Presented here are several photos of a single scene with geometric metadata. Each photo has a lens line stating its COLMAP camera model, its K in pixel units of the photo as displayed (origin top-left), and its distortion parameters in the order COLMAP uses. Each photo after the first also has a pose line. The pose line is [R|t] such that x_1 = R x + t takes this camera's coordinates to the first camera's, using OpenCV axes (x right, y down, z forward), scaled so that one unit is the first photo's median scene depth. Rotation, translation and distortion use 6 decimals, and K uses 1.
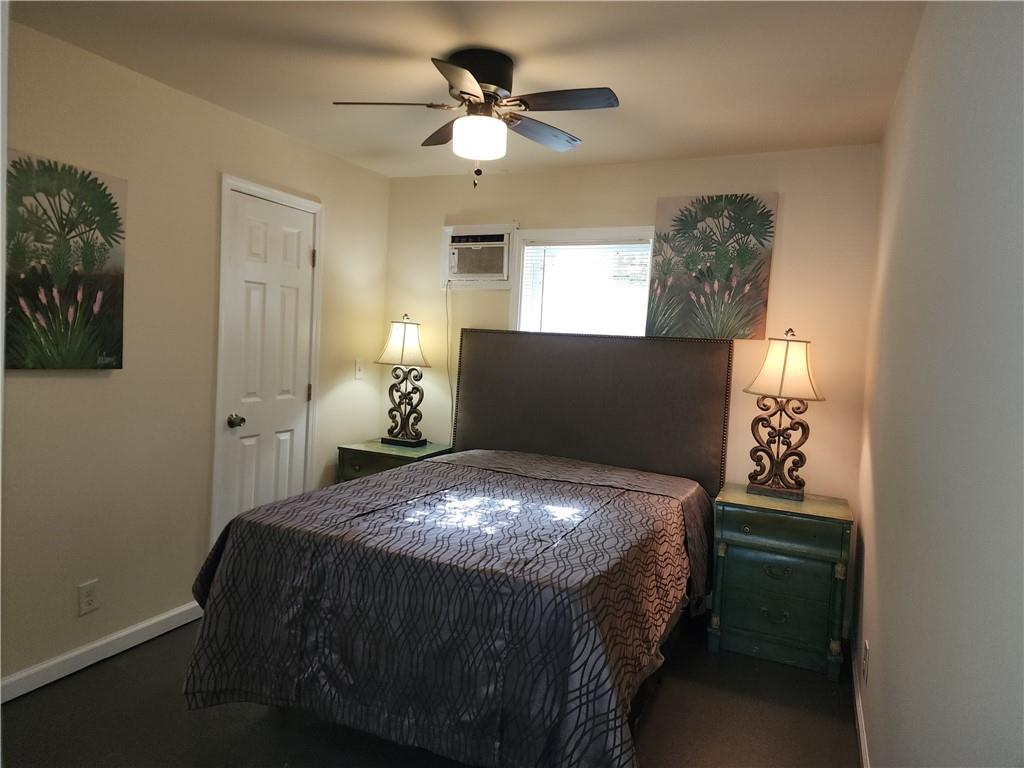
lens RADIAL K [[677.3, 0, 504.2], [0, 677.3, 368.6], [0, 0, 1]] dist [0.110094, -0.138393]
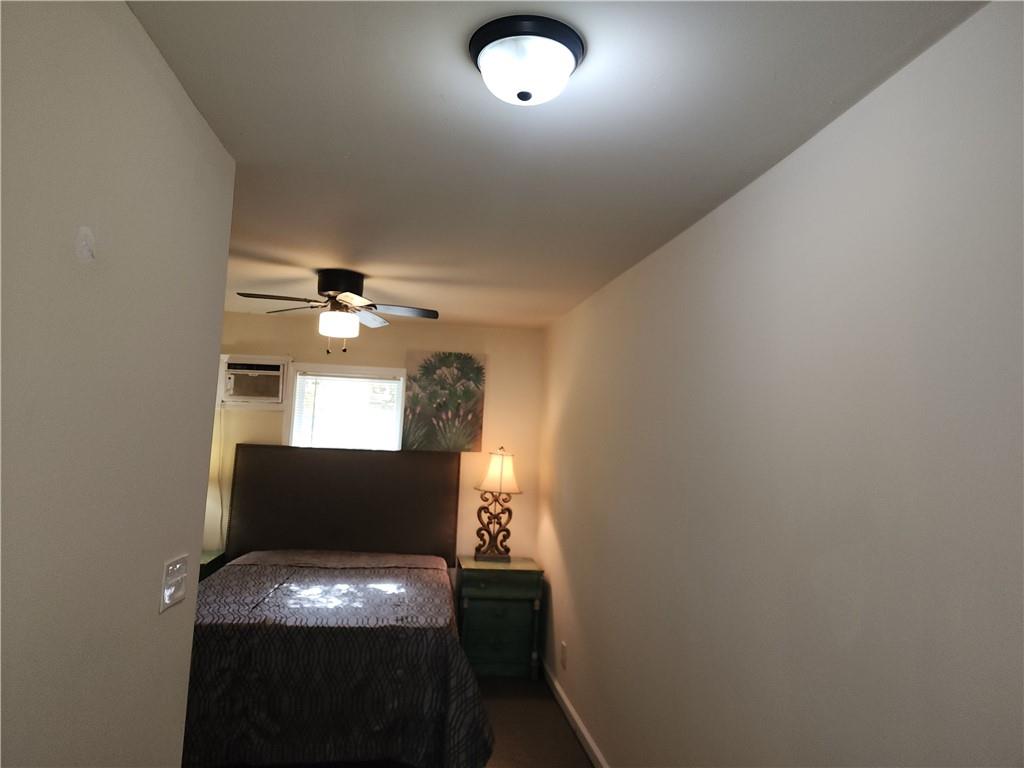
lens RADIAL K [[677.3, 0, 504.2], [0, 677.3, 368.6], [0, 0, 1]] dist [0.110094, -0.138393]
pose [[0.849204, 0.043977, 0.526231, -0.371011], [0.018914, 0.993354, -0.113537, -0.056659], [-0.527726, 0.106369, 0.842728, -0.288891]]
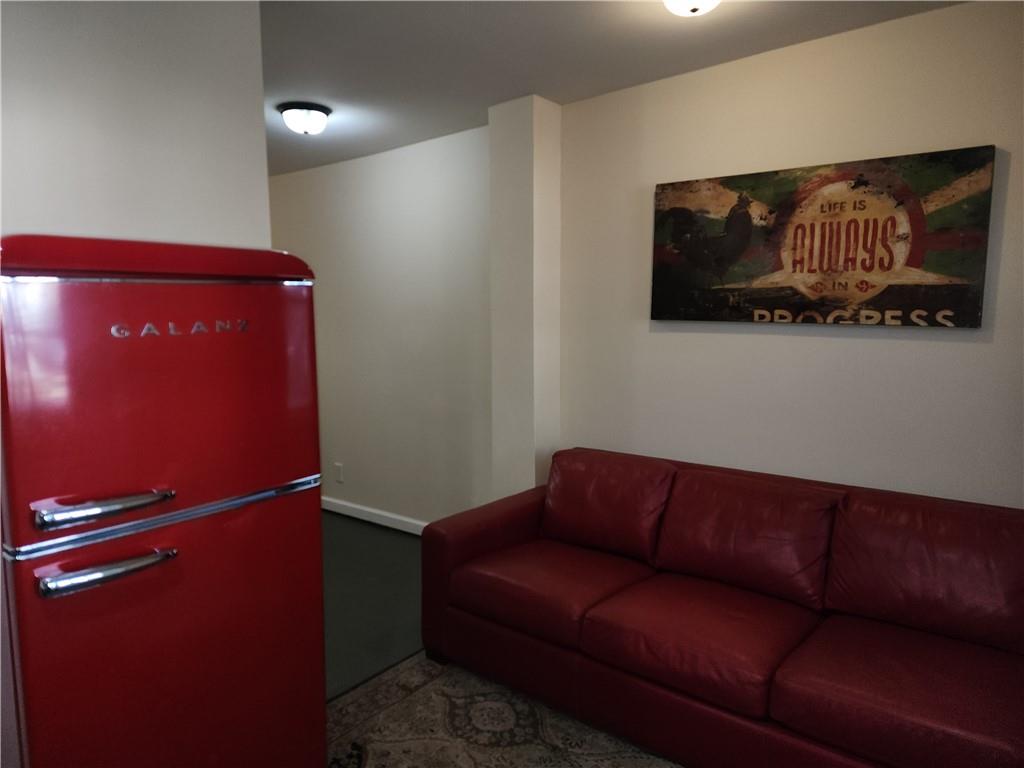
lens RADIAL K [[669.9, 0, 498.0], [0, 669.9, 361.7], [0, 0, 1]] dist [0.091808, -0.079726]
pose [[0.273759, -0.126910, 0.953389, -1.073097], [0.066925, 0.991367, 0.112749, -0.040062], [-0.959467, 0.032940, 0.279889, -0.485712]]
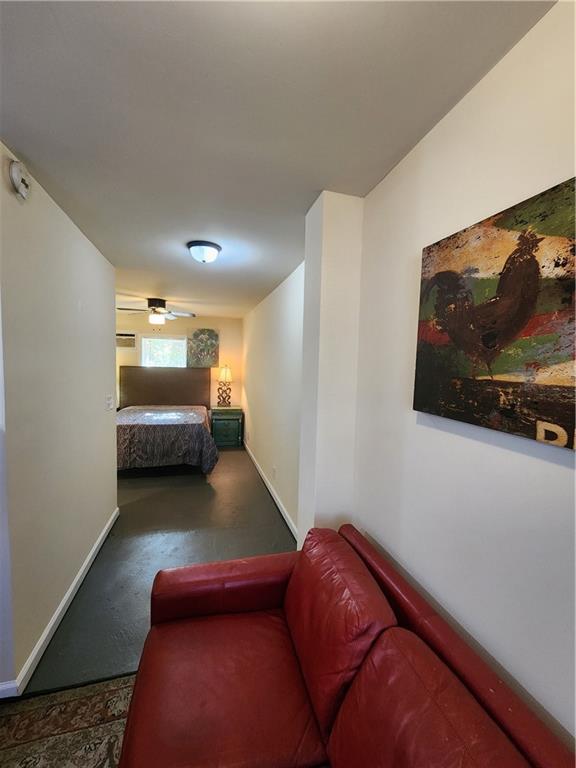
lens RADIAL K [[310.7, 0, 288.0], [0, 310.7, 384.0], [0, 0, 1]] dist [0.000209, -0.000060]
pose [[0.766843, -0.069002, 0.638115, -0.460032], [0.041621, 0.997458, 0.057843, -0.035707], [-0.640484, -0.017797, 0.767765, -0.615160]]
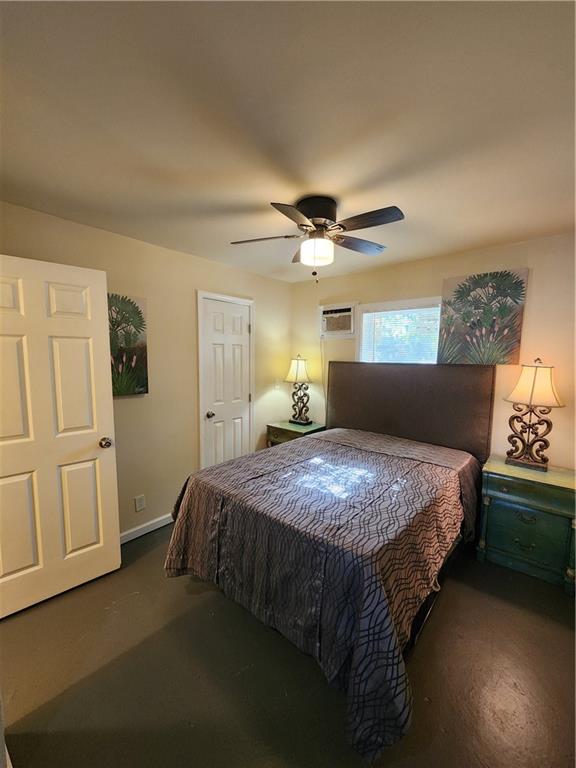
lens RADIAL K [[316.9, 0, 287.1], [0, 316.9, 385.3], [0, 0, 1]] dist [-0.000659, -0.000102]
pose [[0.963793, -0.015676, -0.266190, 0.068692], [0.027296, 0.998826, 0.040010, -0.040105], [0.265250, -0.045827, 0.963090, 0.180266]]
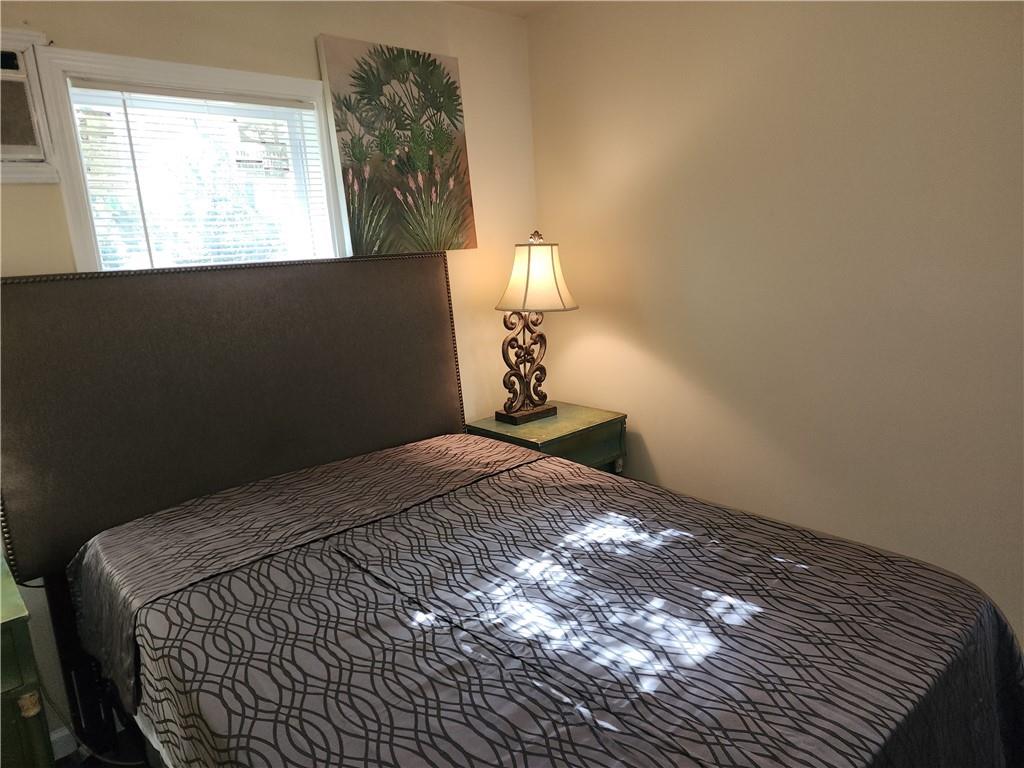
lens RADIAL K [[675.4, 0, 510.3], [0, 675.4, 386.4], [0, 0, 1]] dist [0.091053, -0.082612]
pose [[0.401032, -0.261722, 0.877881, -0.394880], [0.114091, 0.965127, 0.235614, -0.071843], [-0.908931, 0.005669, 0.416907, 0.641561]]
